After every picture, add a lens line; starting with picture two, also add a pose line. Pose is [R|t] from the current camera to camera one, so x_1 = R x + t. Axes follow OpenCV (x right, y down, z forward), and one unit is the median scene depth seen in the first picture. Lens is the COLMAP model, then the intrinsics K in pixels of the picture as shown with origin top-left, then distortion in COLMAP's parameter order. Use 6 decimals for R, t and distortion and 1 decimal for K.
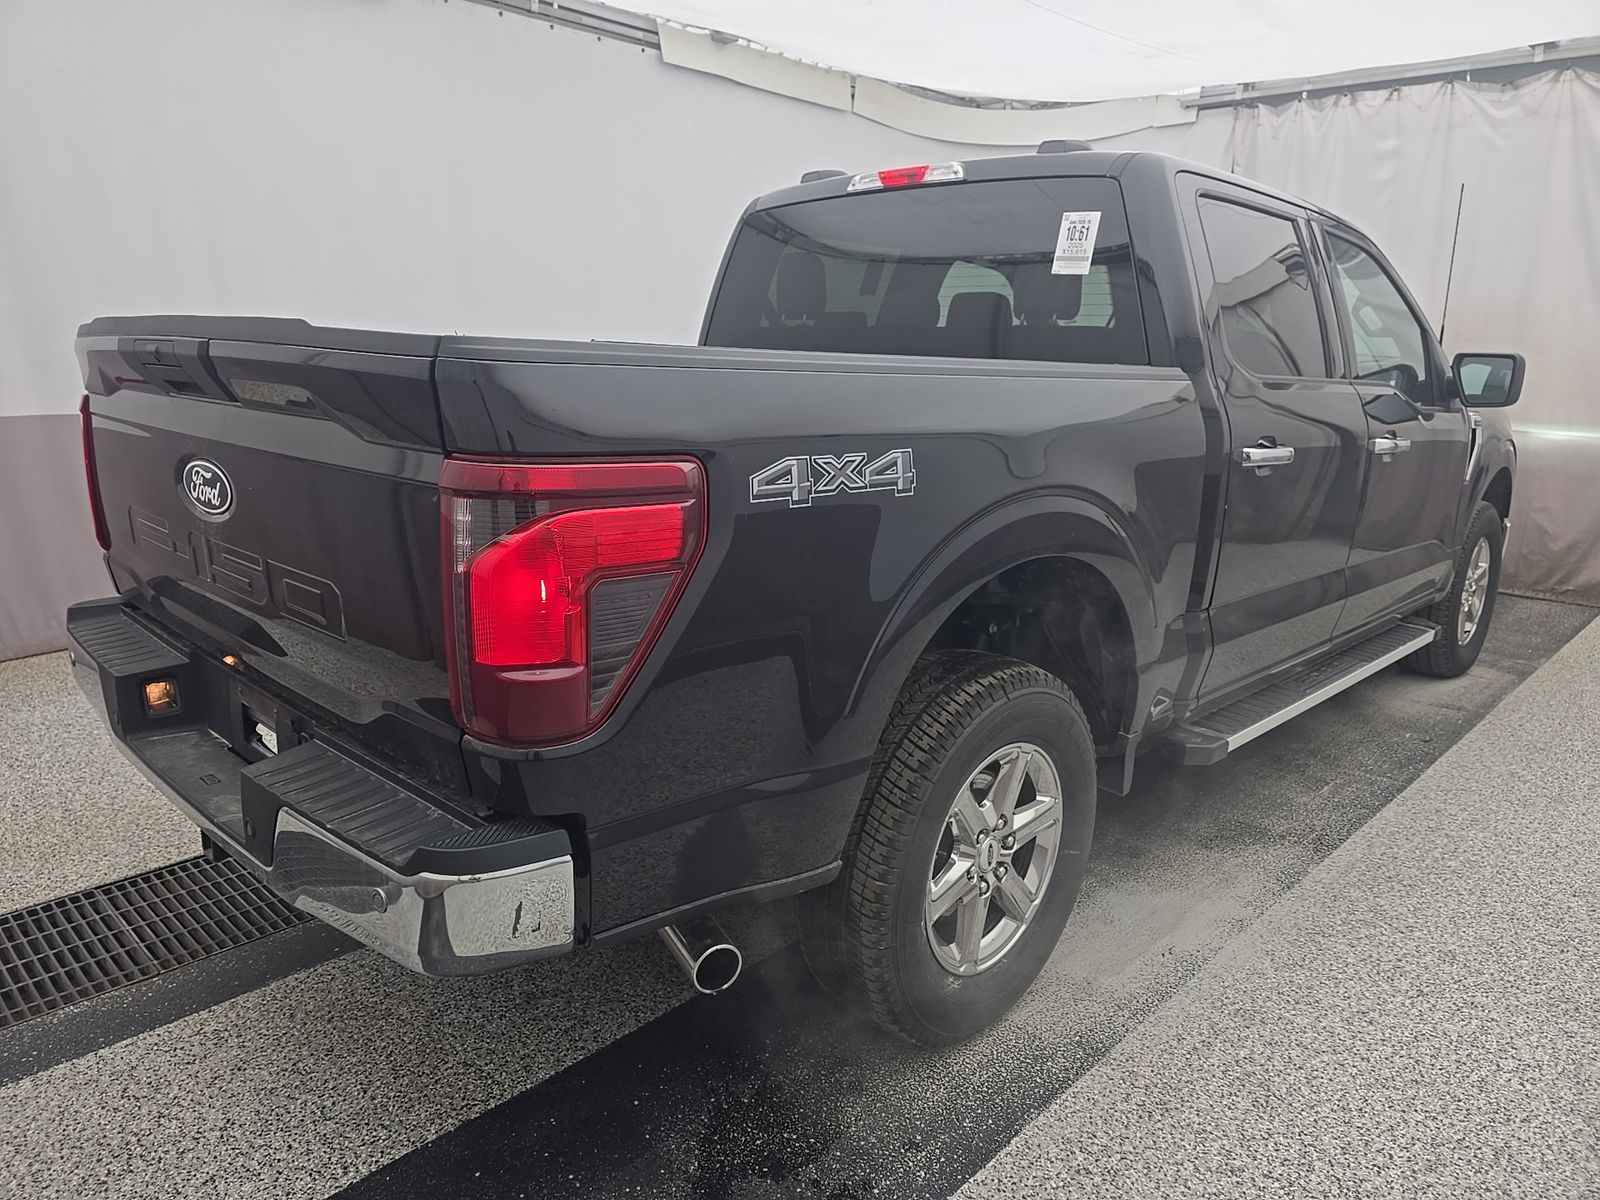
lens RADIAL K [[1070.8, 0, 800.0], [0, 1070.8, 600.0], [0, 0, 1]] dist [-0.001975, -0.005498]
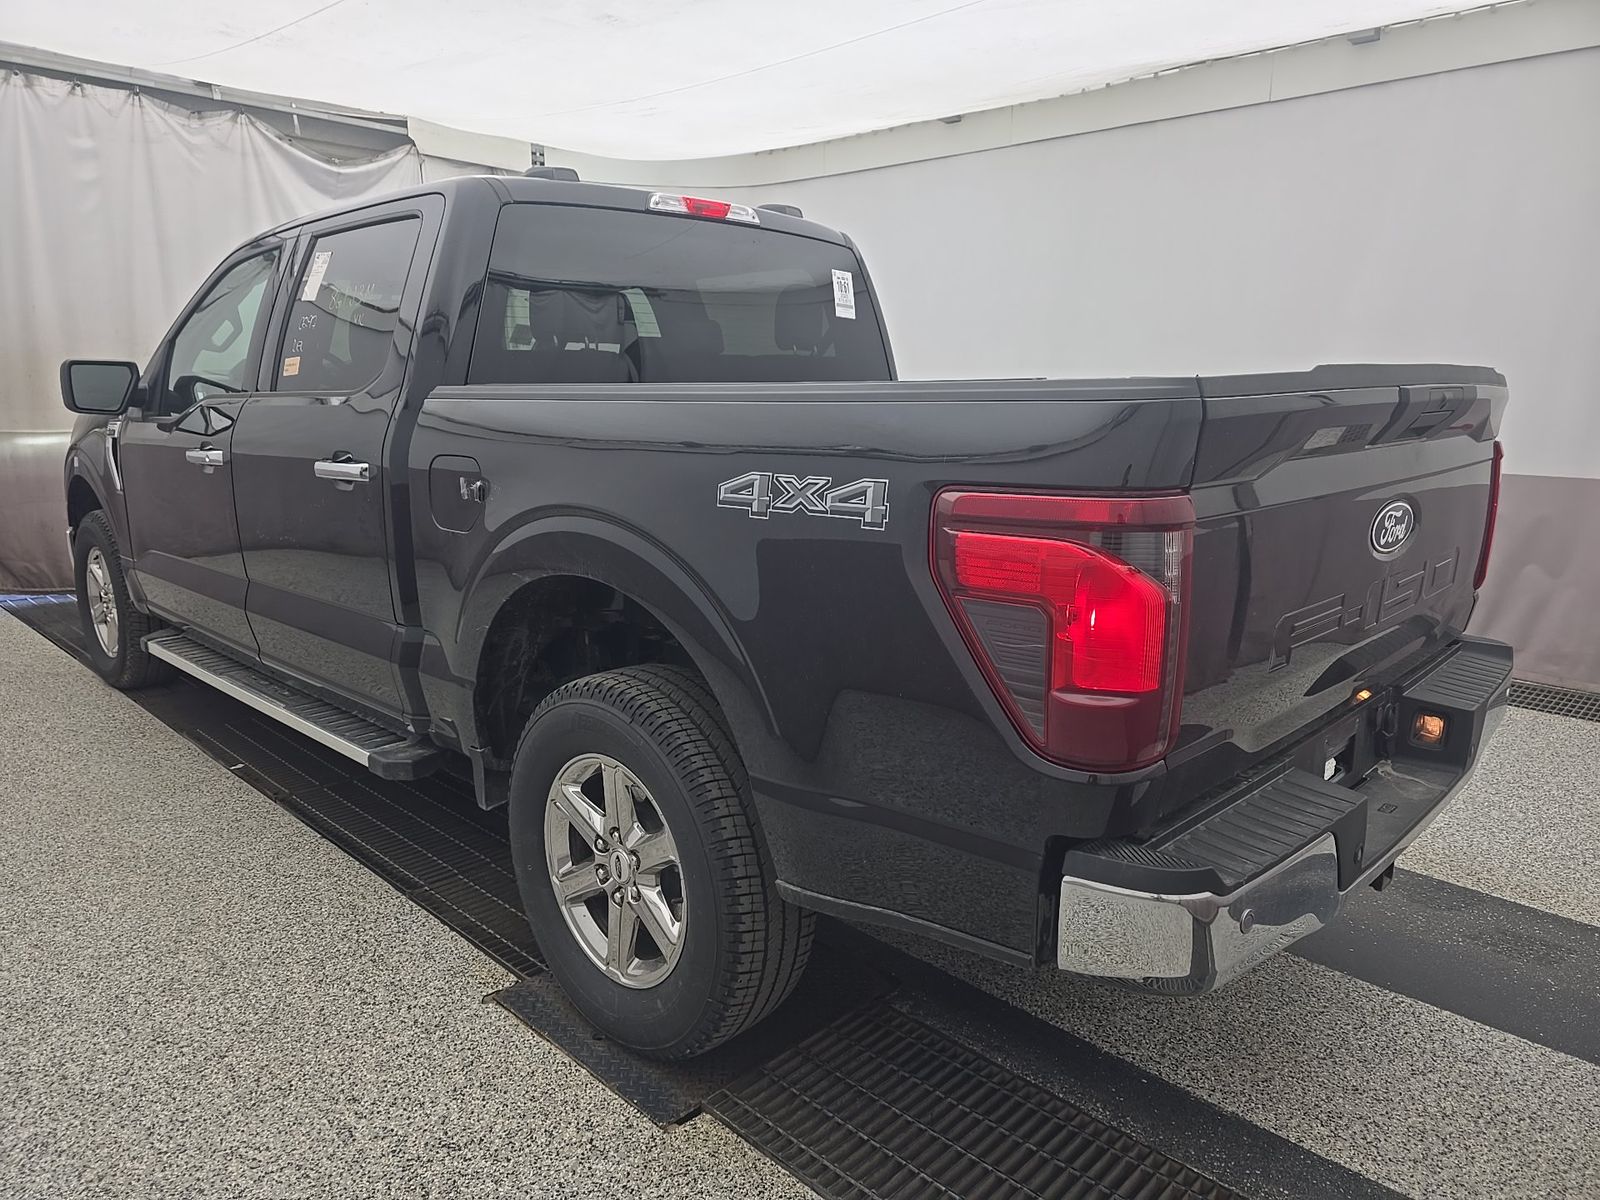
lens RADIAL K [[1068.6, 0, 800.0], [0, 1068.6, 600.0], [0, 0, 1]] dist [-0.005213, 0.000670]
pose [[0.014340, -0.224473, 0.974375, -0.520064], [0.223406, 0.950560, 0.215699, -0.127841], [-0.974620, 0.214588, 0.063780, 0.493986]]
